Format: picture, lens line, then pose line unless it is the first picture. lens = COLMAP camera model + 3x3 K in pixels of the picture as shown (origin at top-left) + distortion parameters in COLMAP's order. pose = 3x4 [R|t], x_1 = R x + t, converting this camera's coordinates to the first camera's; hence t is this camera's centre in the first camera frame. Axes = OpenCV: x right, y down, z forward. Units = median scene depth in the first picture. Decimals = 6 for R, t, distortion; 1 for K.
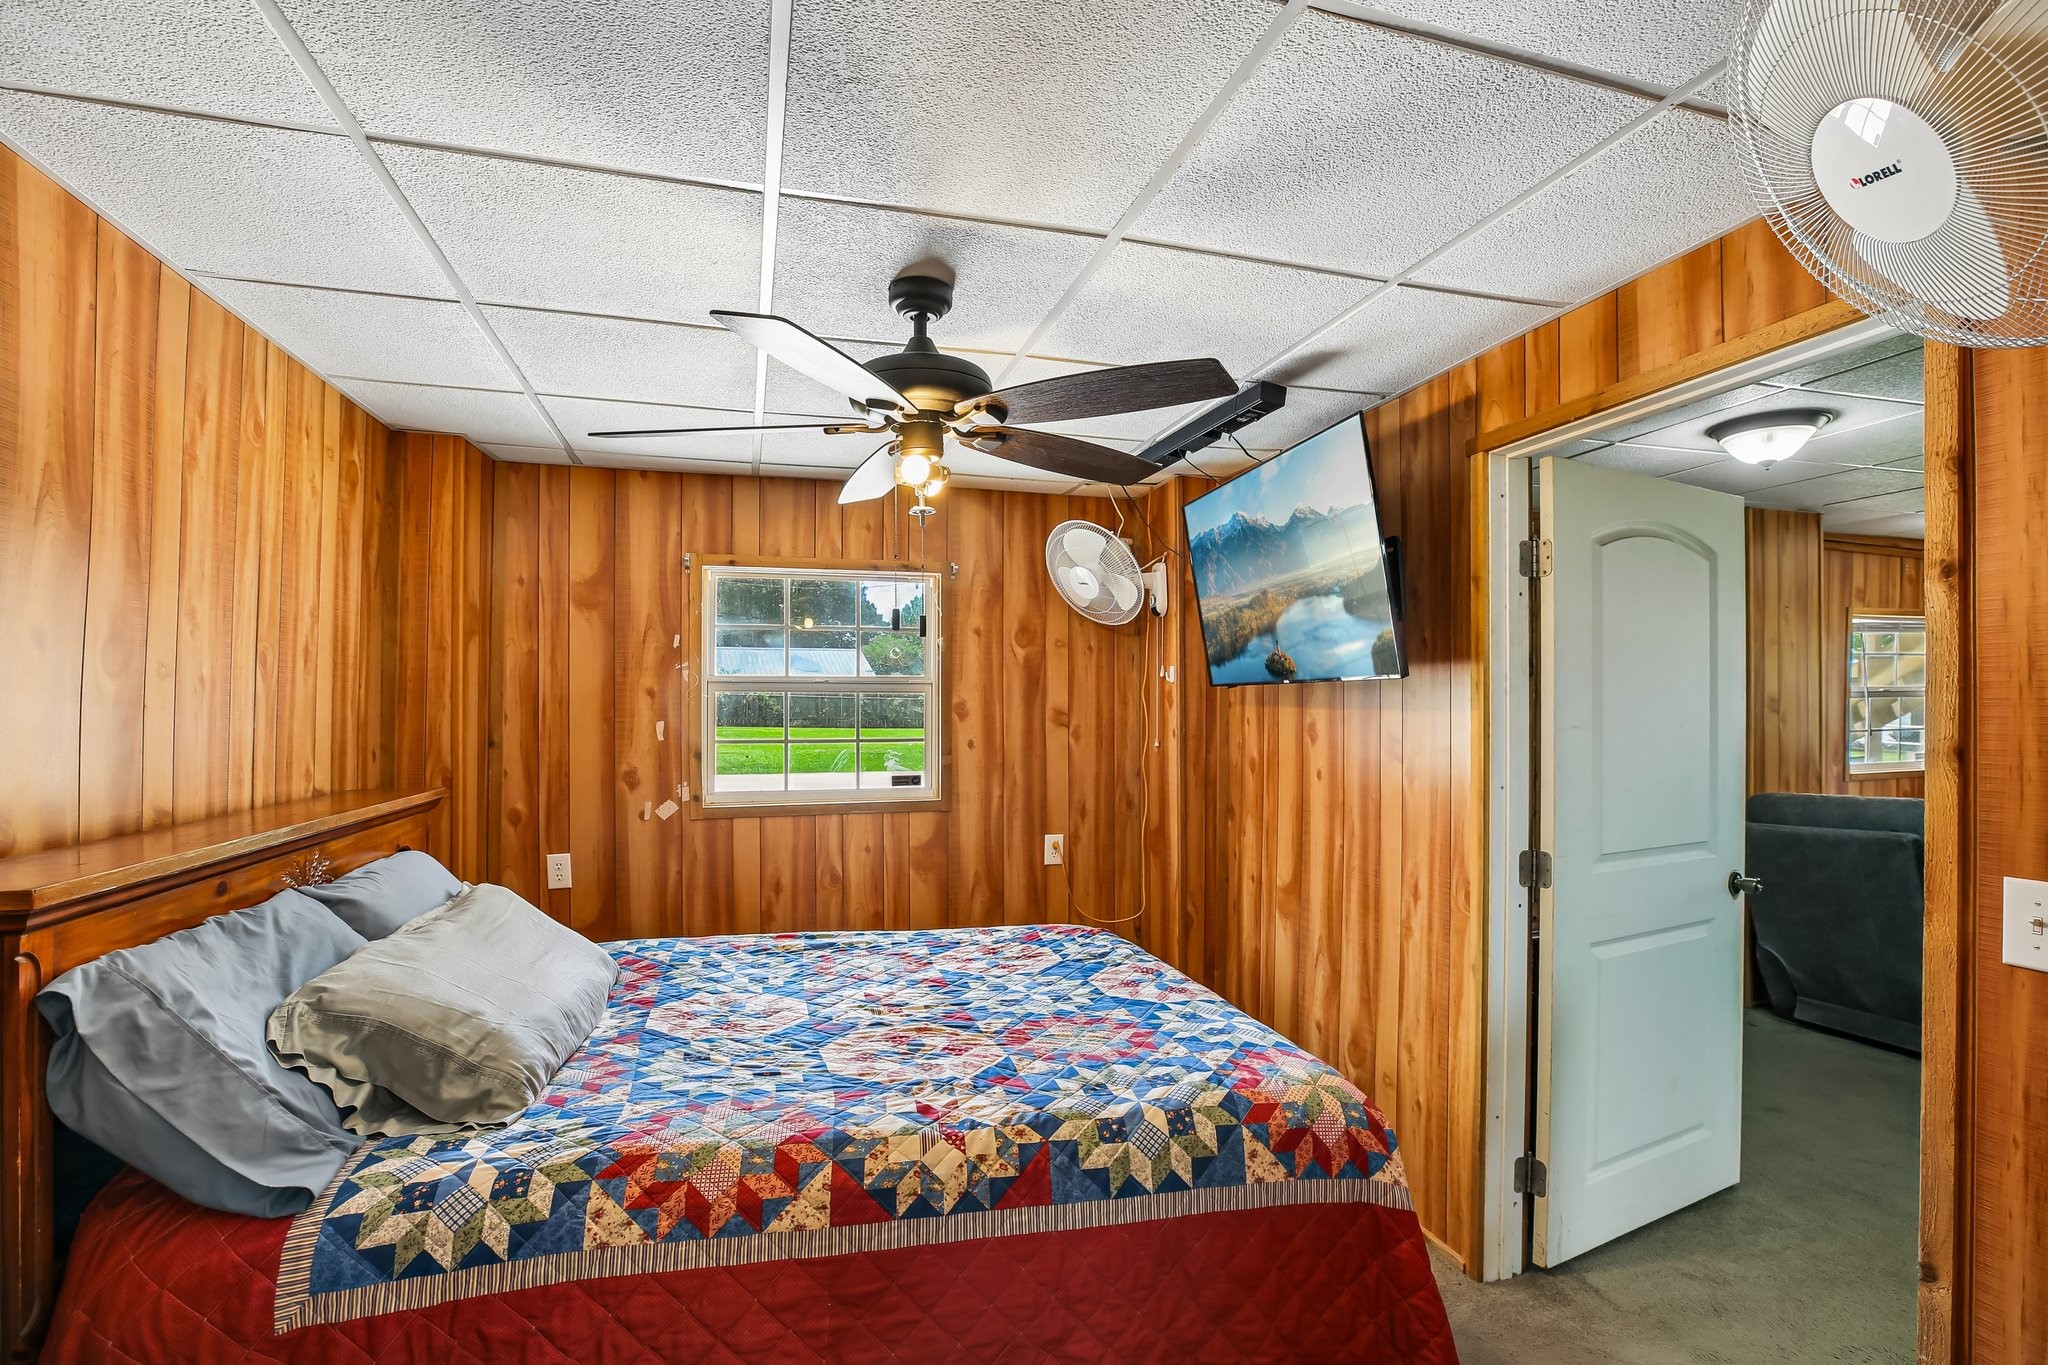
lens RADIAL K [[951.5, 0, 1015.8], [0, 951.5, 718.6], [0, 0, 1]] dist [-0.053765, 0.018392]
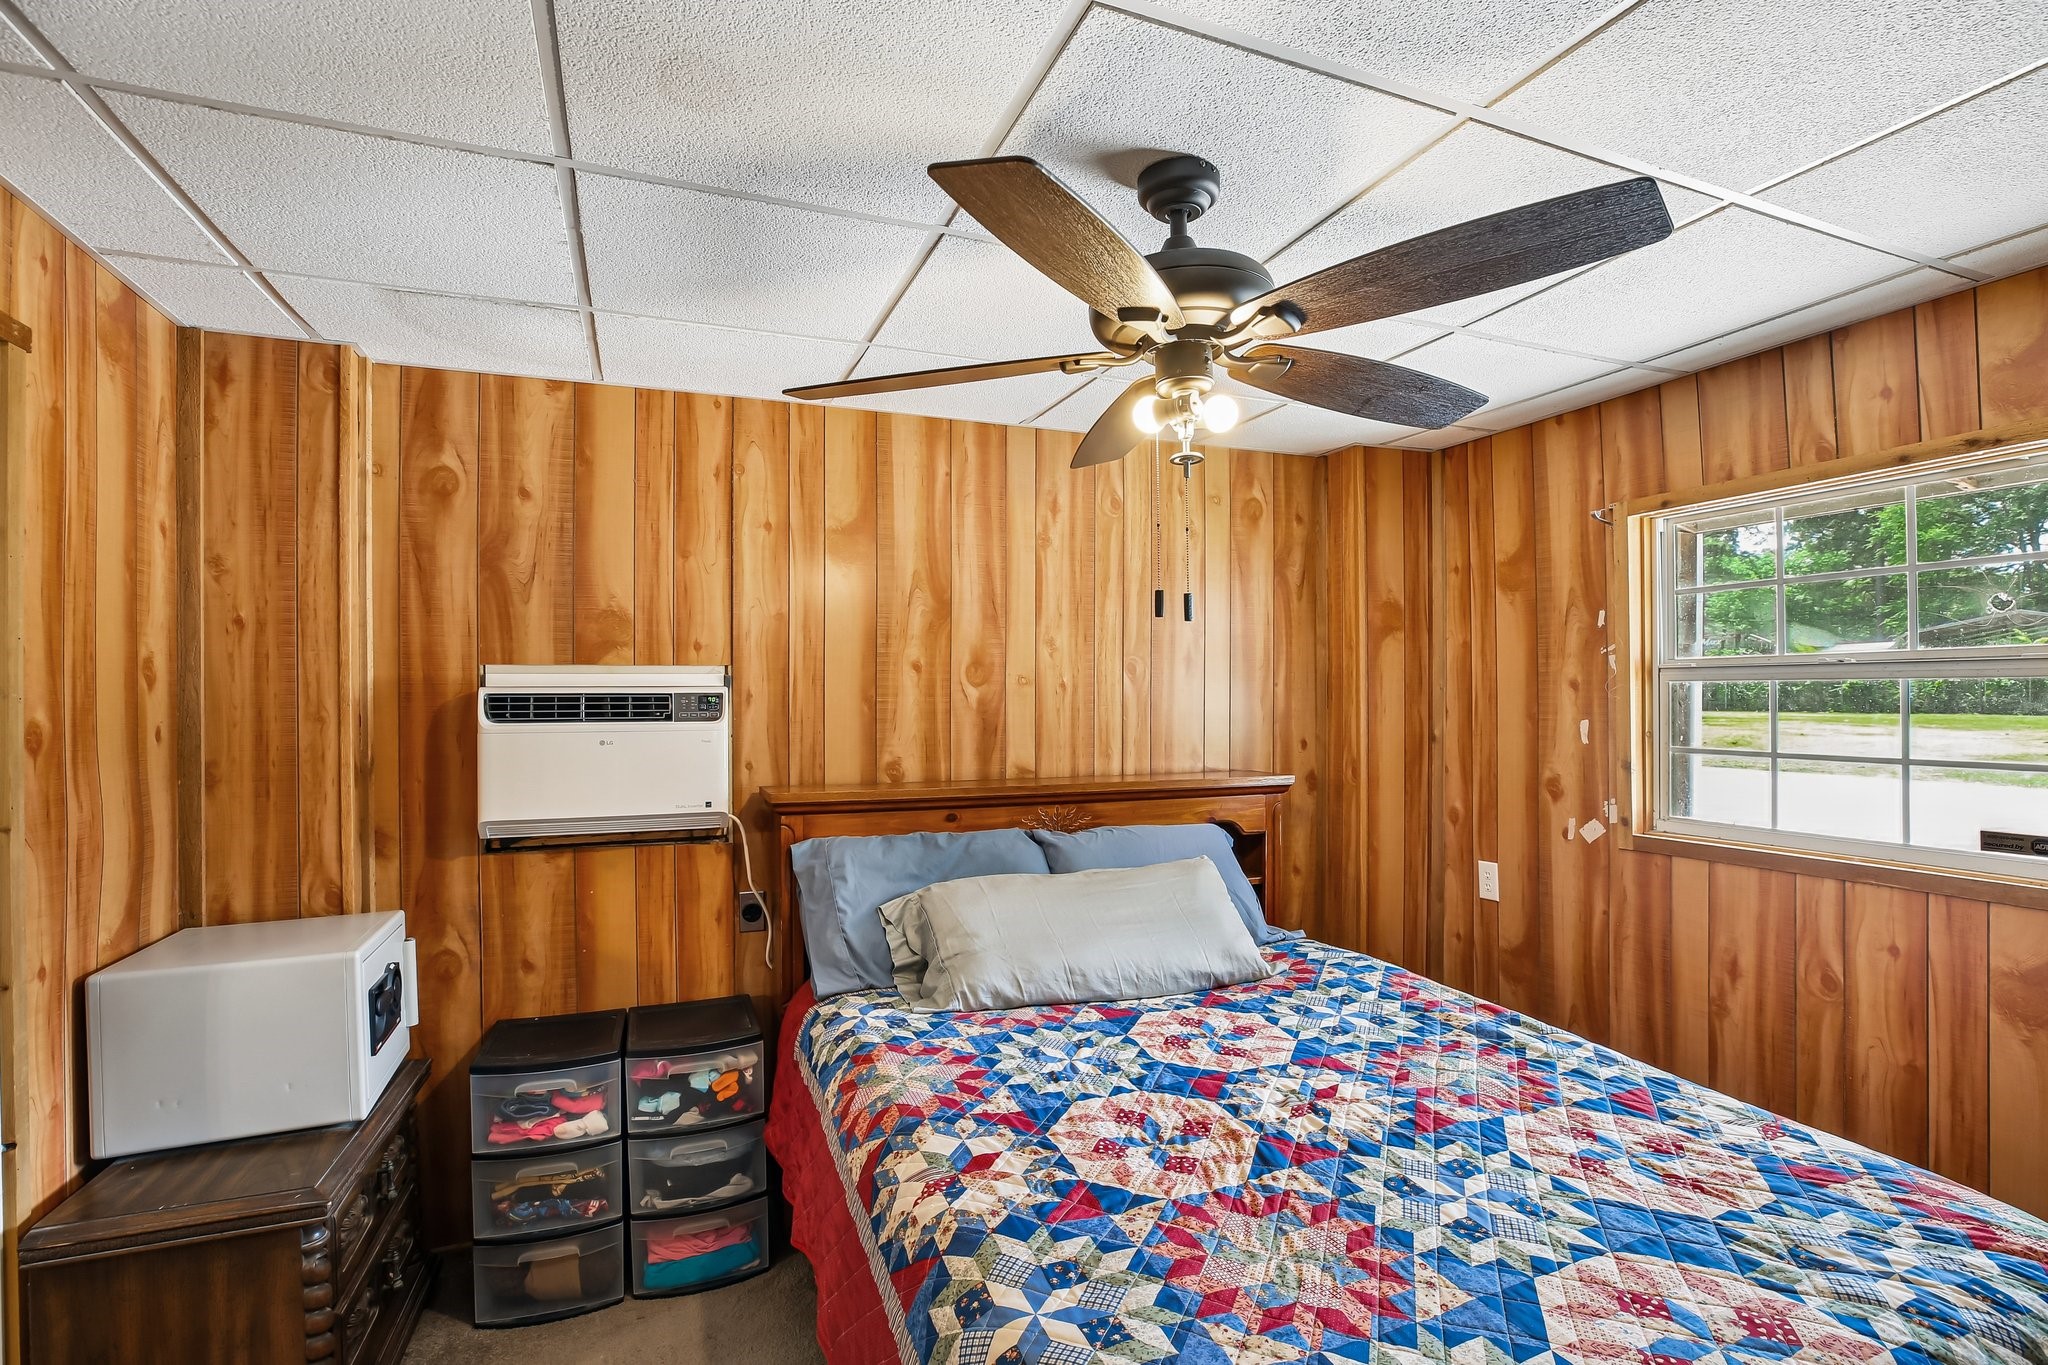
lens RADIAL K [[951.5, 0, 1015.8], [0, 951.5, 718.6], [0, 0, 1]] dist [-0.053765, 0.018392]
pose [[0.093110, 0.023762, -0.995372, 0.504086], [-0.007393, 0.999704, 0.023174, -0.018059], [0.995628, 0.005201, 0.093258, 0.602592]]
